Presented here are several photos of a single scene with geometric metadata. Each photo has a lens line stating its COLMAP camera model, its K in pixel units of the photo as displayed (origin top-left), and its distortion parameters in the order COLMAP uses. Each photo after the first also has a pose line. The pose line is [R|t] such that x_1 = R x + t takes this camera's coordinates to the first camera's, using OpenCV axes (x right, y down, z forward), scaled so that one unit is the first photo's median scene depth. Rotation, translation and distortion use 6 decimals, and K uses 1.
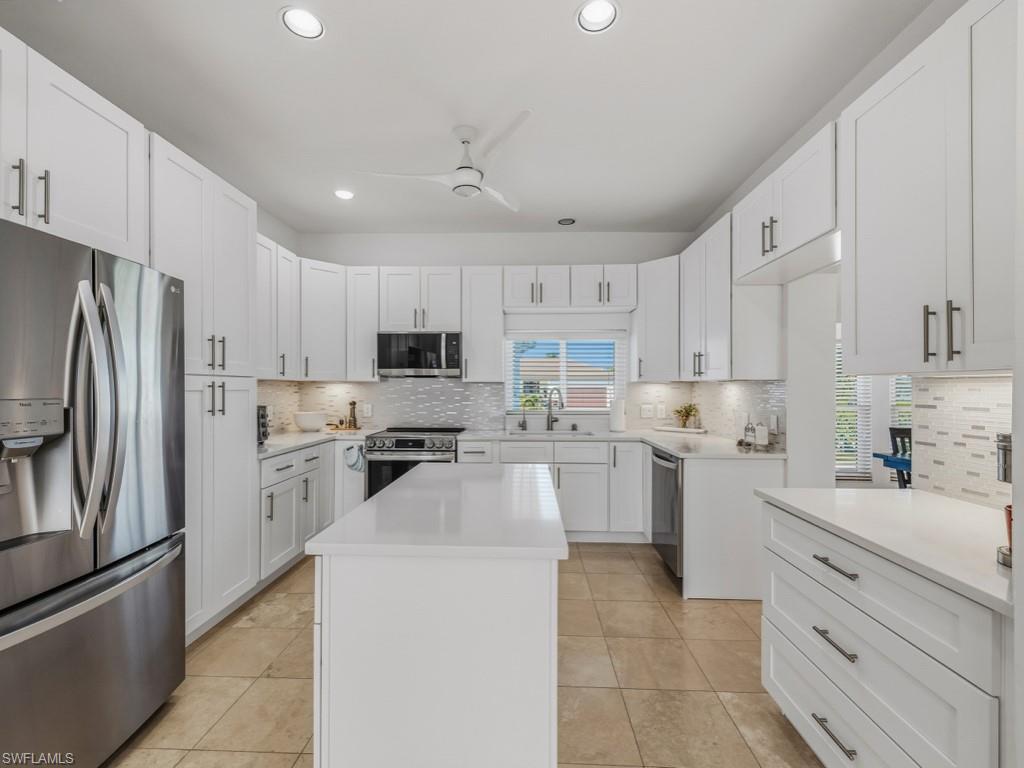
lens RADIAL K [[449.7, 0, 507.8], [0, 449.7, 384.9], [0, 0, 1]] dist [0.019075, -0.003304]
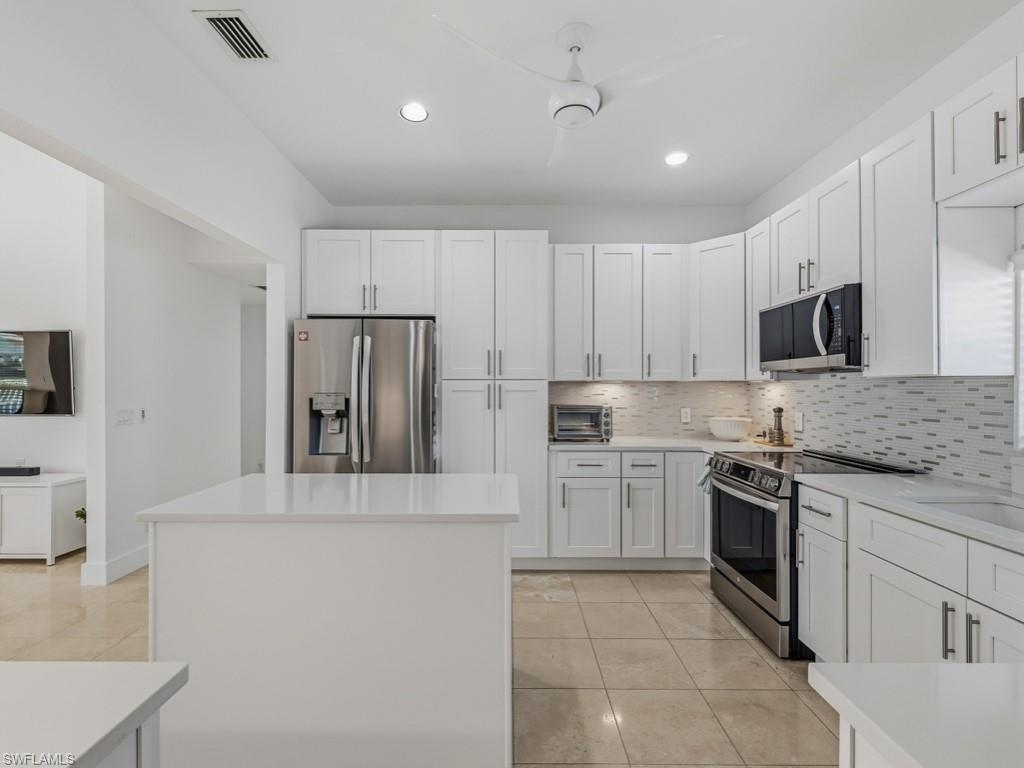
lens RADIAL K [[452.9, 0, 507.1], [0, 452.9, 388.0], [0, 0, 1]] dist [0.000431, -0.000013]
pose [[0.028230, -0.002008, -0.999599, 0.406634], [0.006536, 0.999977, -0.001825, 0.003298], [0.999580, -0.006482, 0.028242, 0.576791]]
